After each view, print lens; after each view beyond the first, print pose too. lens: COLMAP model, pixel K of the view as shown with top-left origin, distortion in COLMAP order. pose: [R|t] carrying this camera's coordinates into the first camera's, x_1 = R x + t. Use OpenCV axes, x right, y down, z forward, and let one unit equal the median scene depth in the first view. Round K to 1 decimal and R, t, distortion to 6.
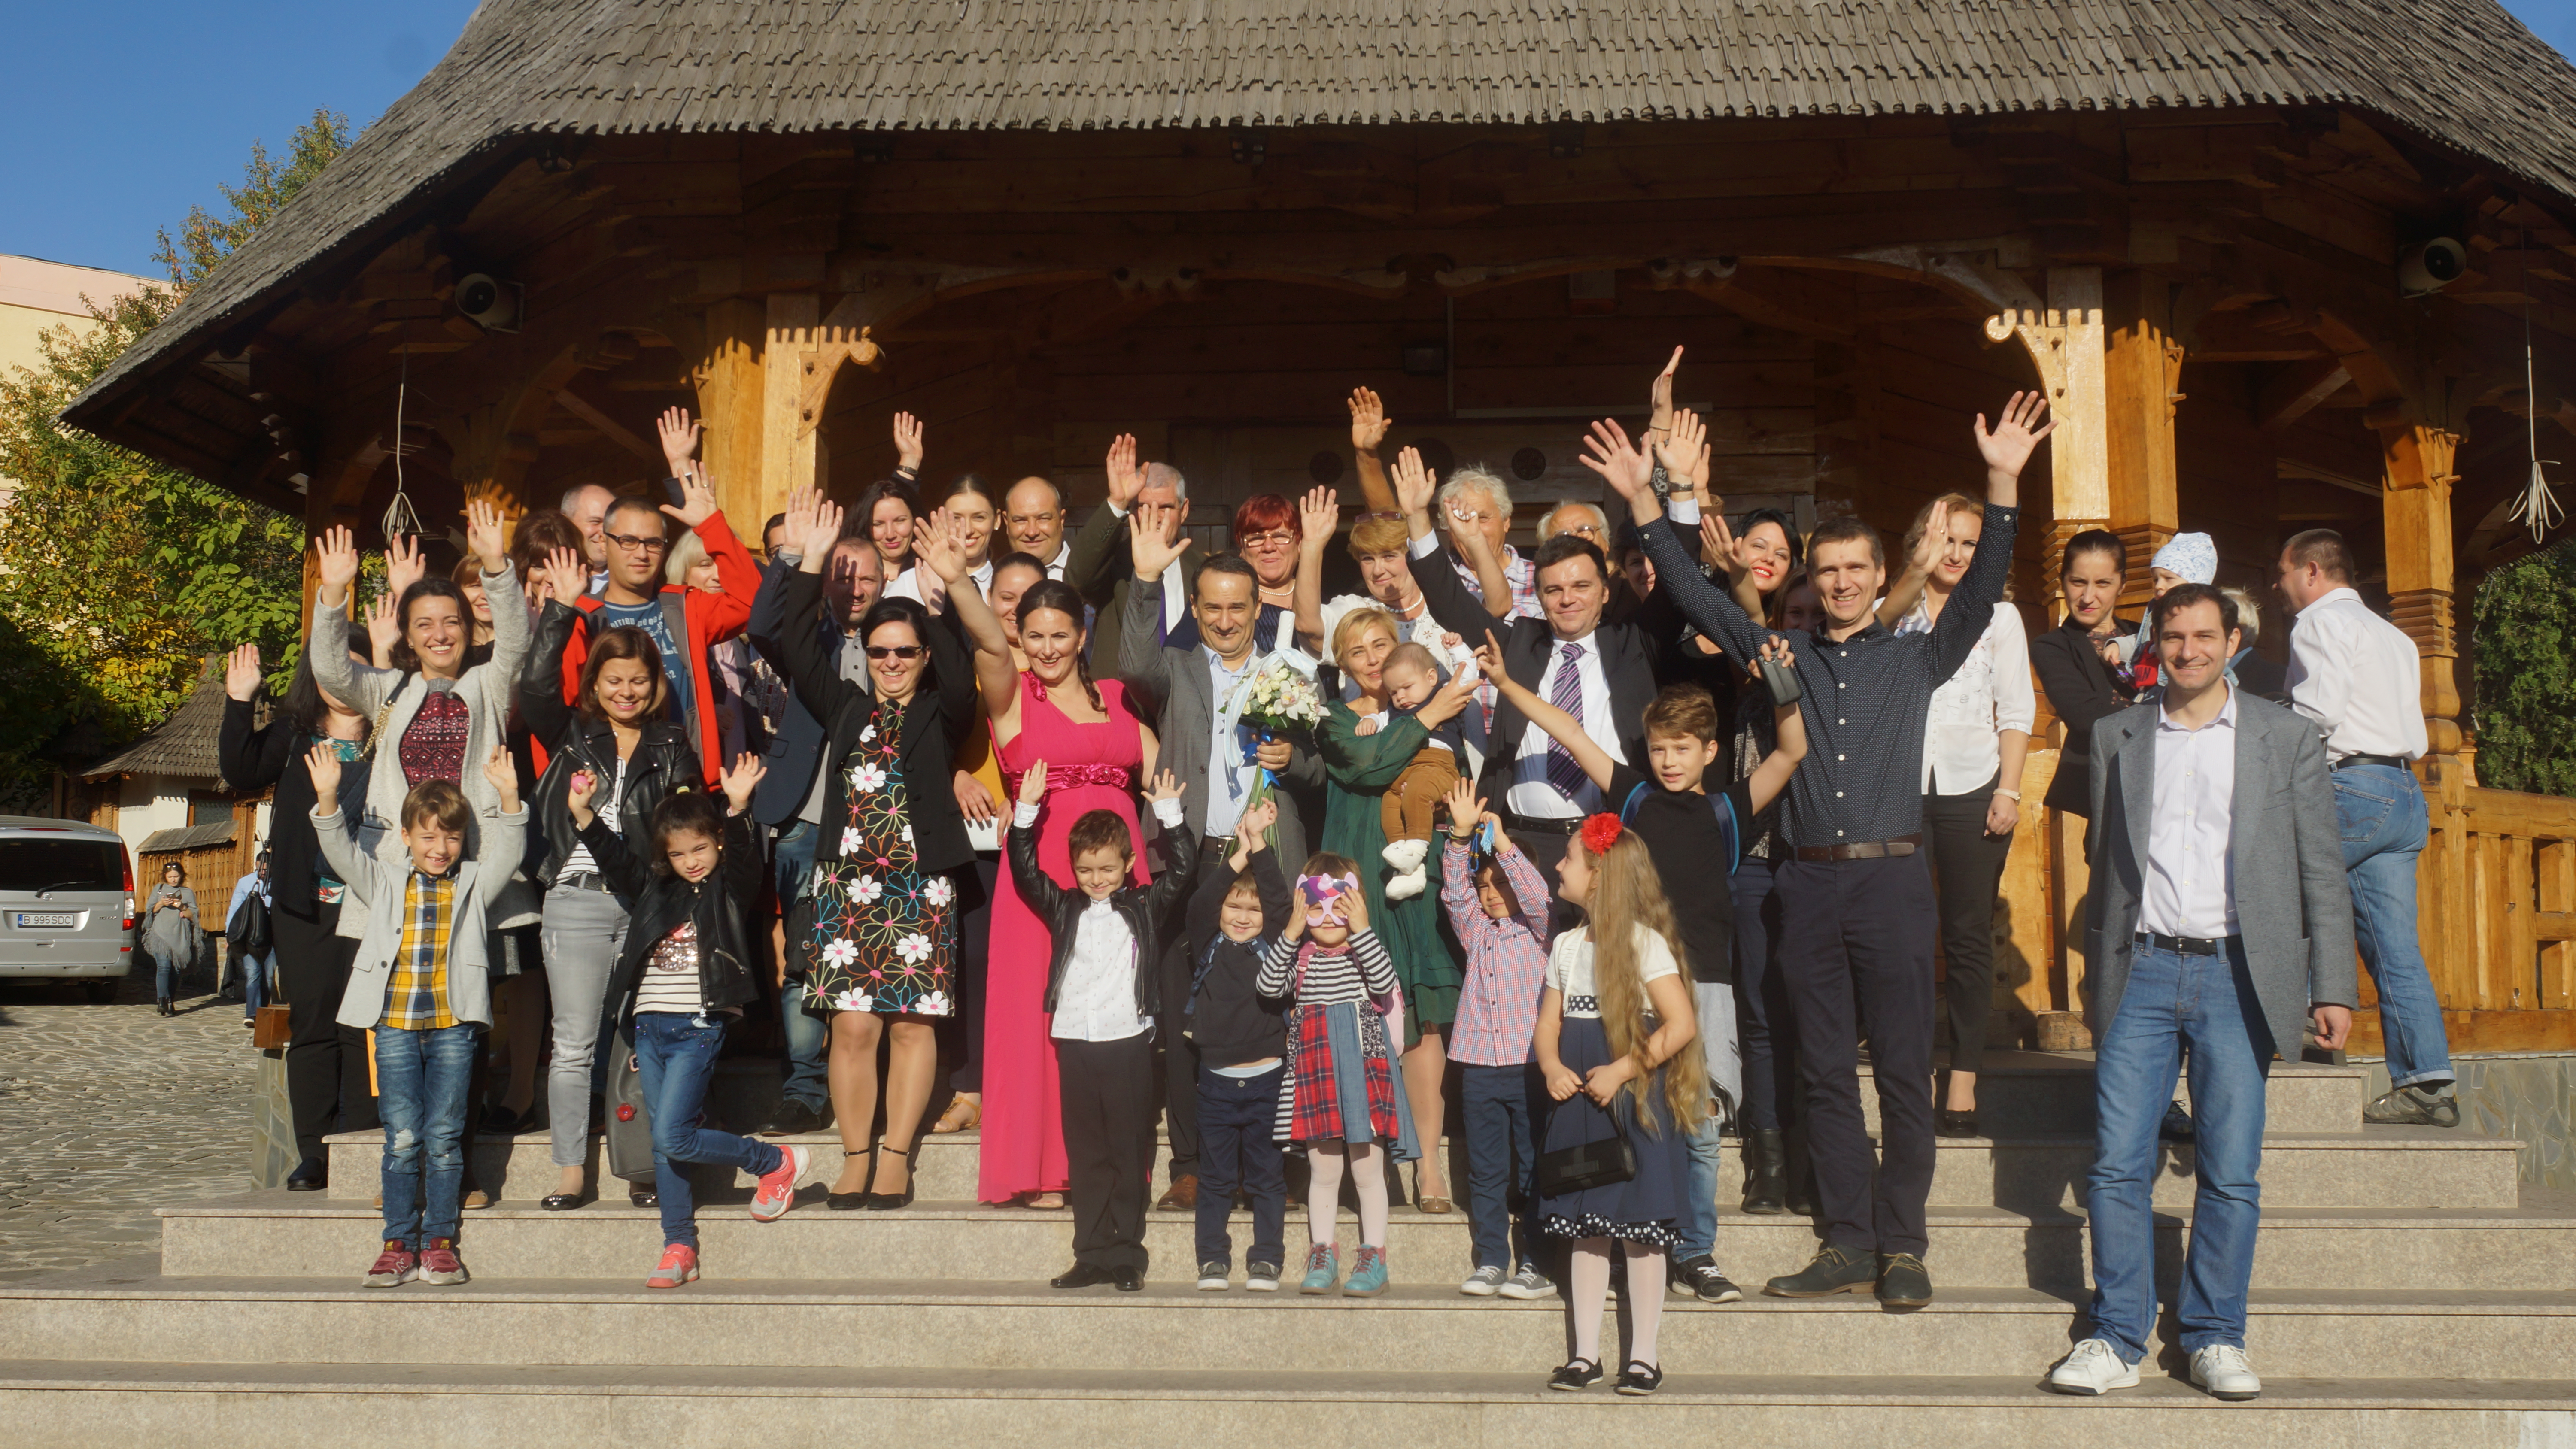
lens RADIAL K [[2512.1, 0, 1266.6], [0, 2512.1, 751.8], [0, 0, 1]] dist [-0.003318, 0.000000]
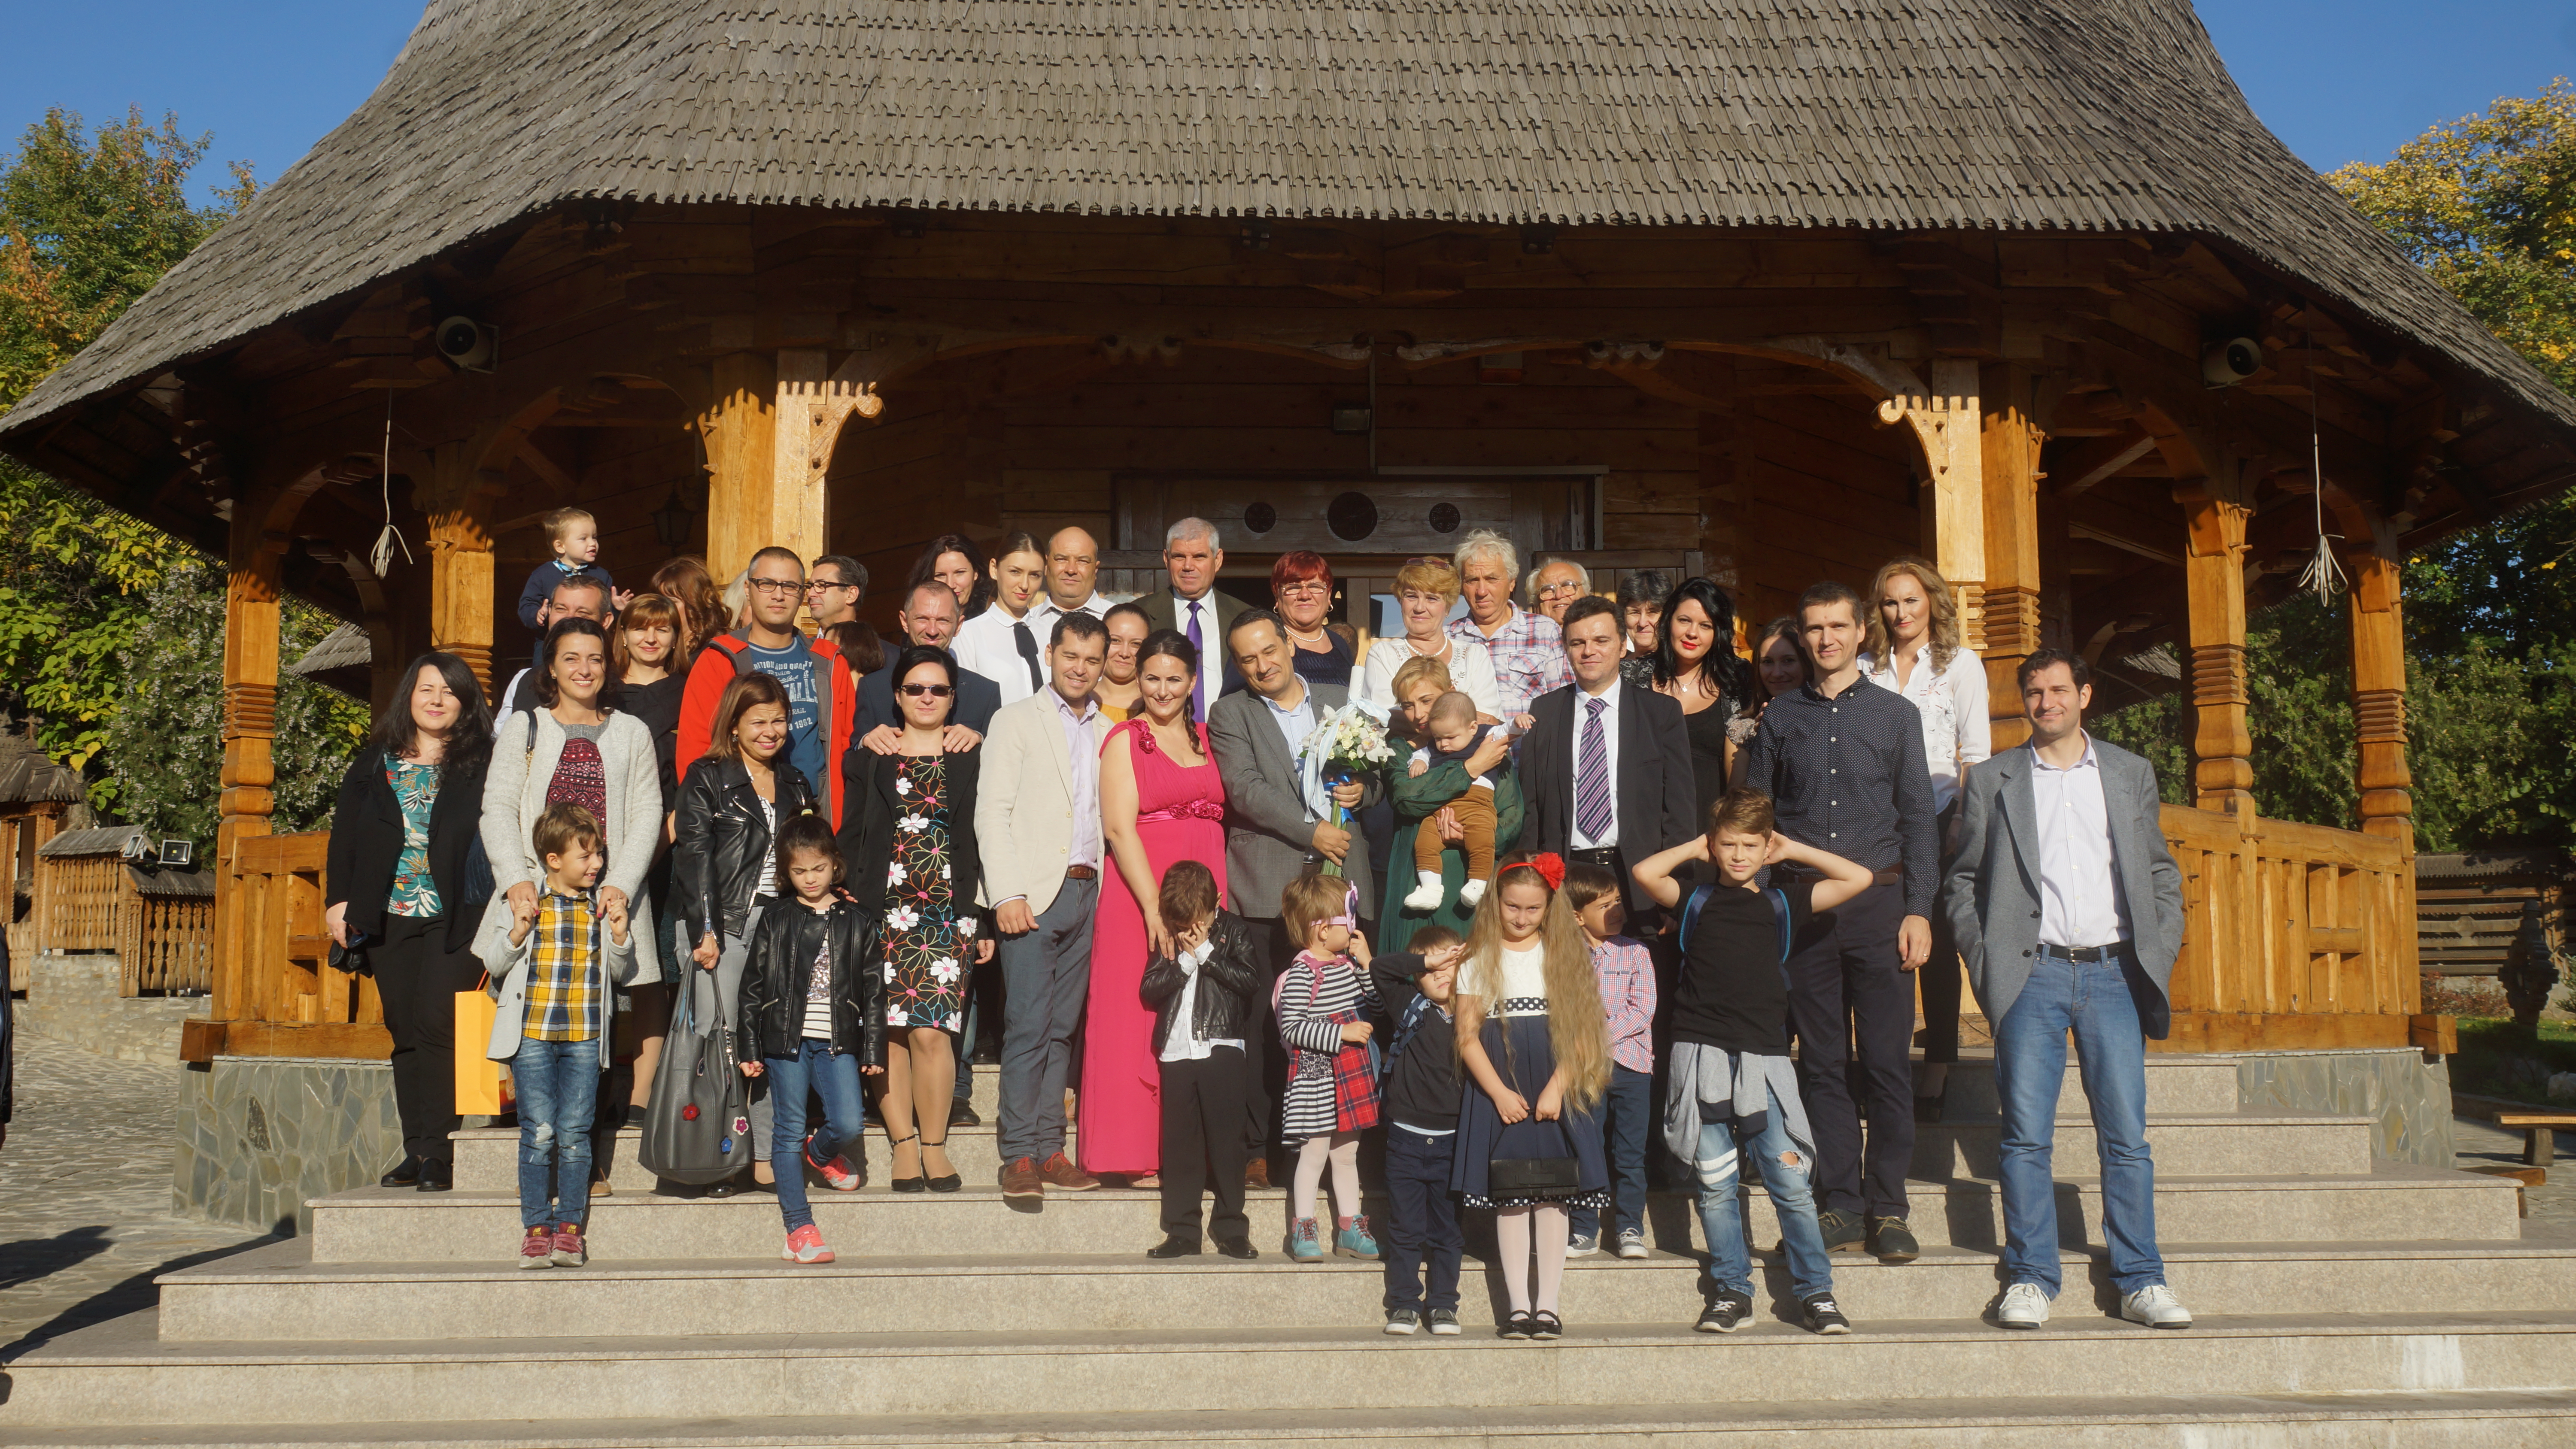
lens RADIAL K [[2512.1, 0, 1256.0], [0, 2512.1, 746.6], [0, 0, 1]] dist [-0.003318, 0.000000]
pose [[0.992506, 0.008789, 0.121880, -0.154457], [-0.007555, 0.999915, -0.010587, -0.003692], [-0.121962, 0.009587, 0.992488, -0.106580]]
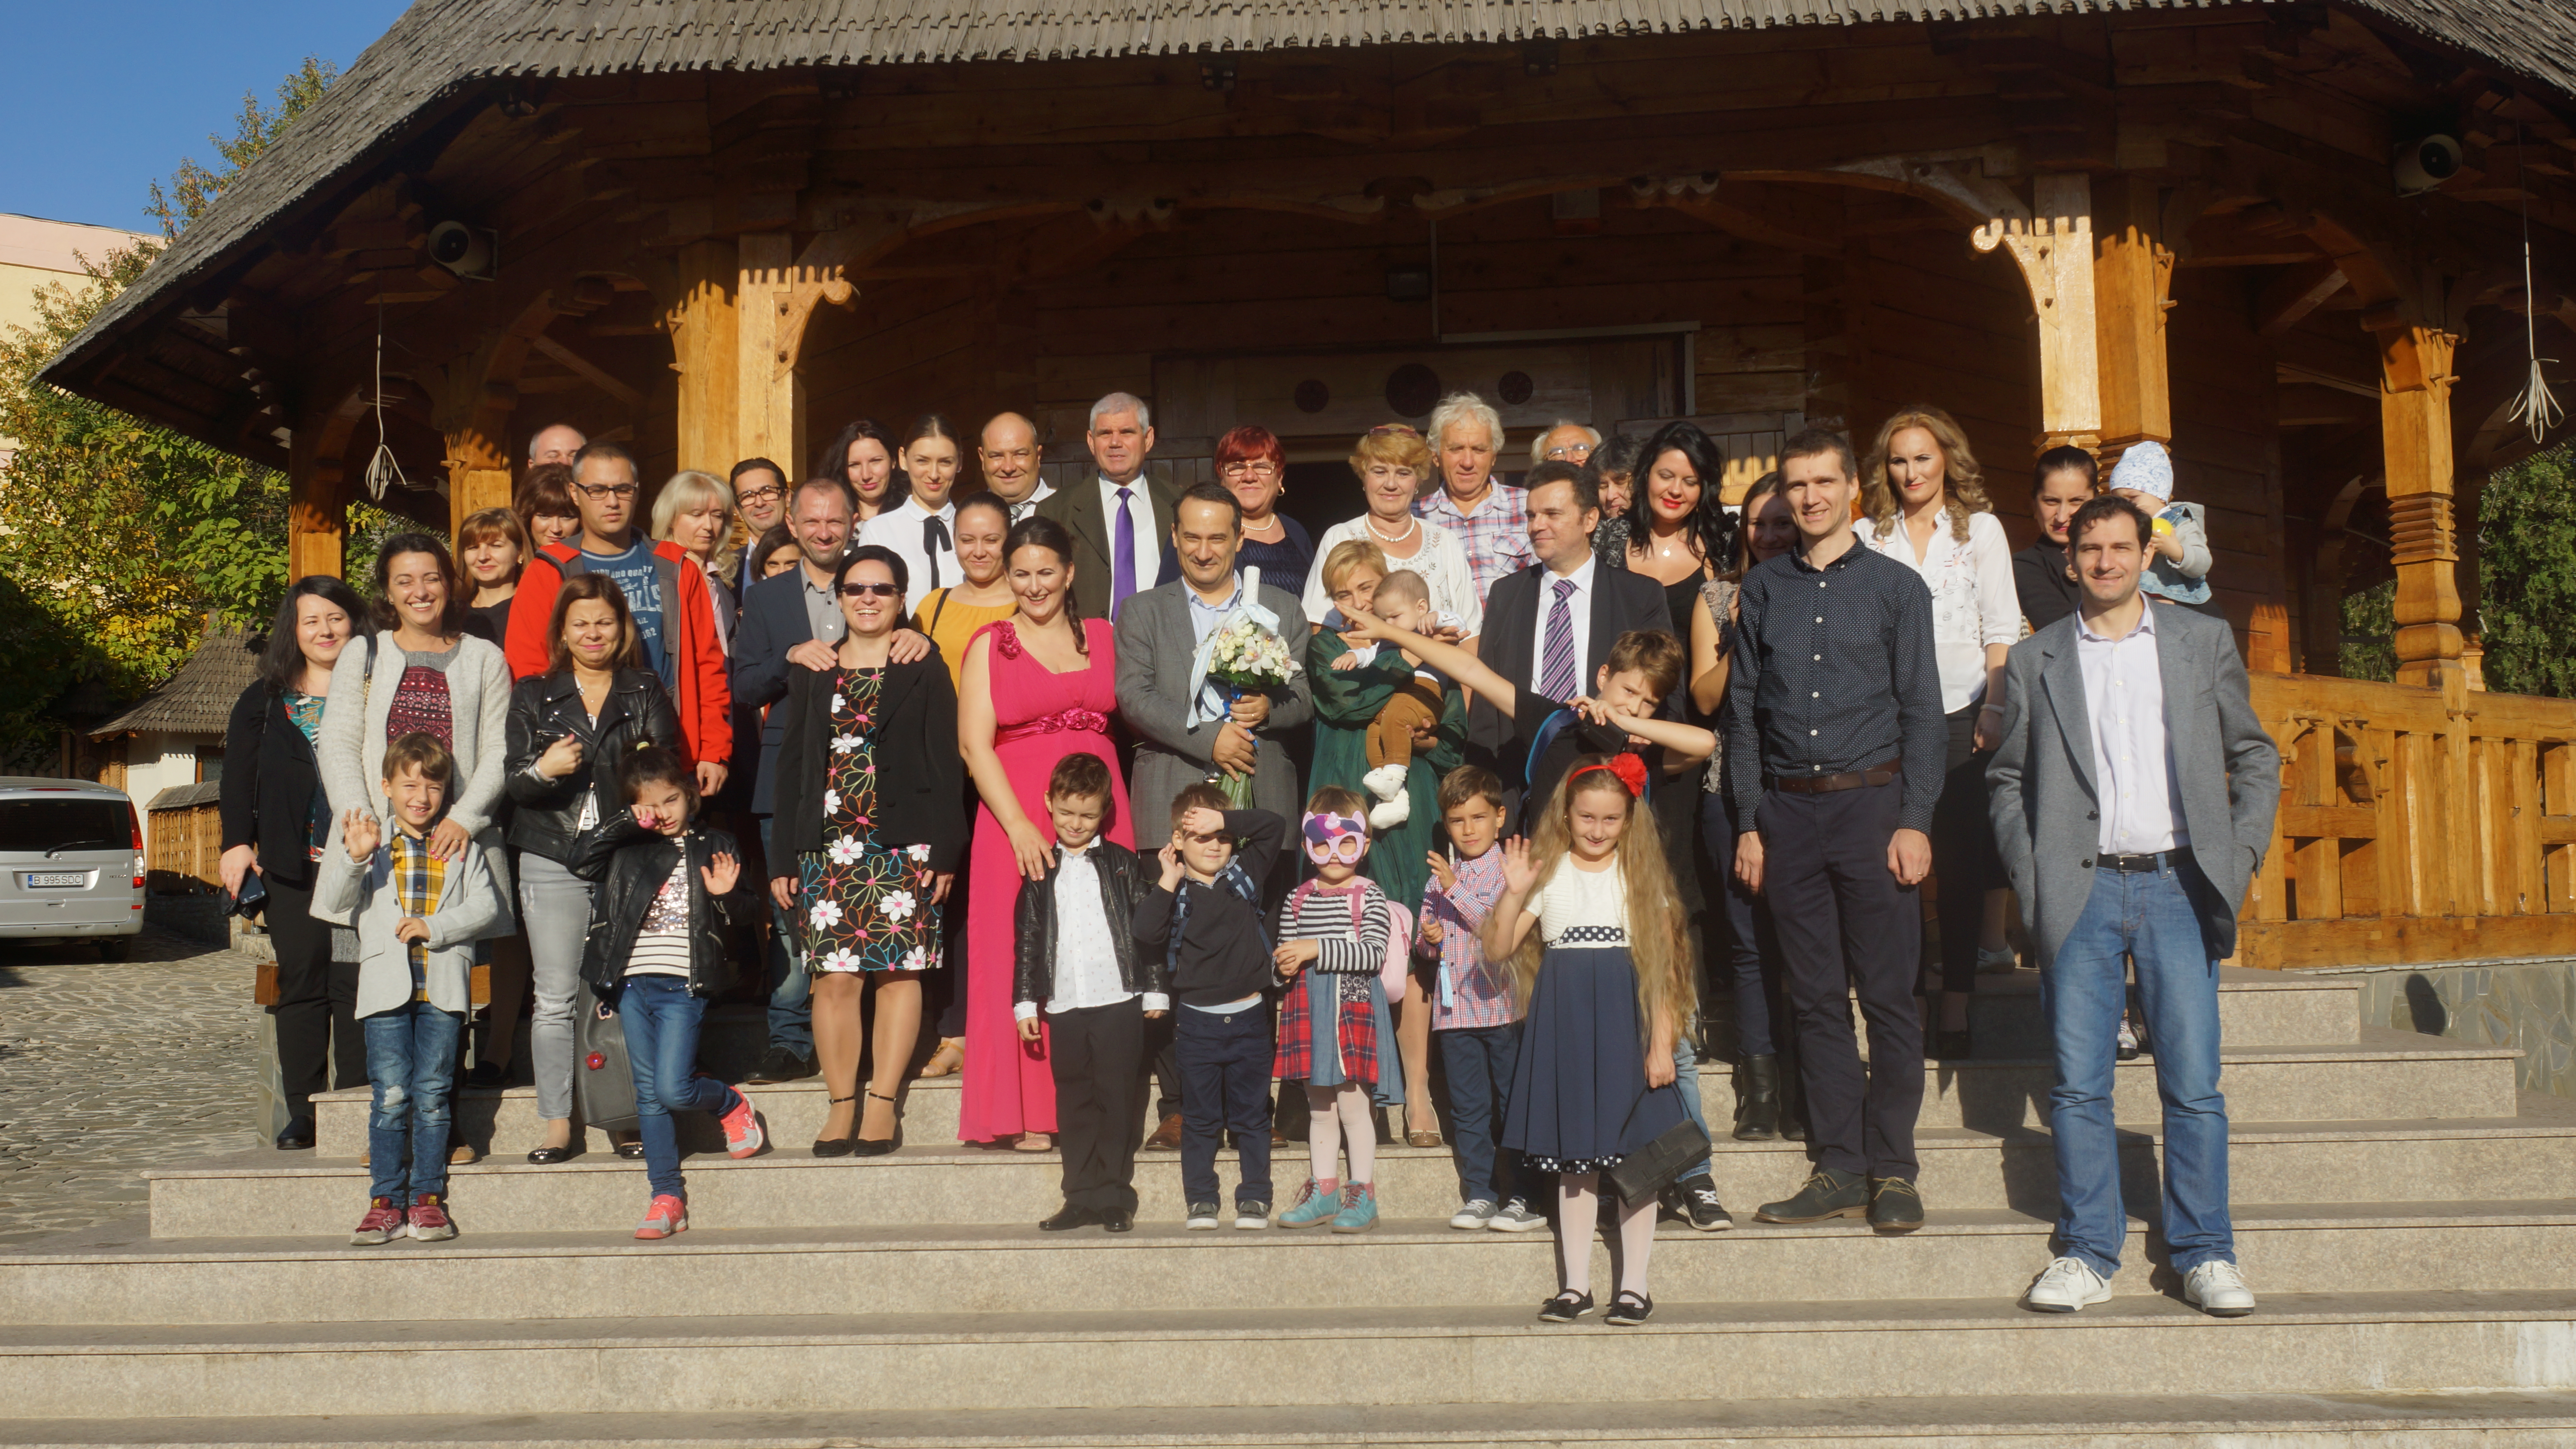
lens RADIAL K [[2512.1, 0, 1269.1], [0, 2512.1, 747.2], [0, 0, 1]] dist [-0.003318, 0.000000]
pose [[0.999697, -0.023812, -0.006168, 0.013707], [0.023967, 0.999362, 0.026491, -0.002083], [0.005533, -0.026631, 0.999630, 0.008493]]
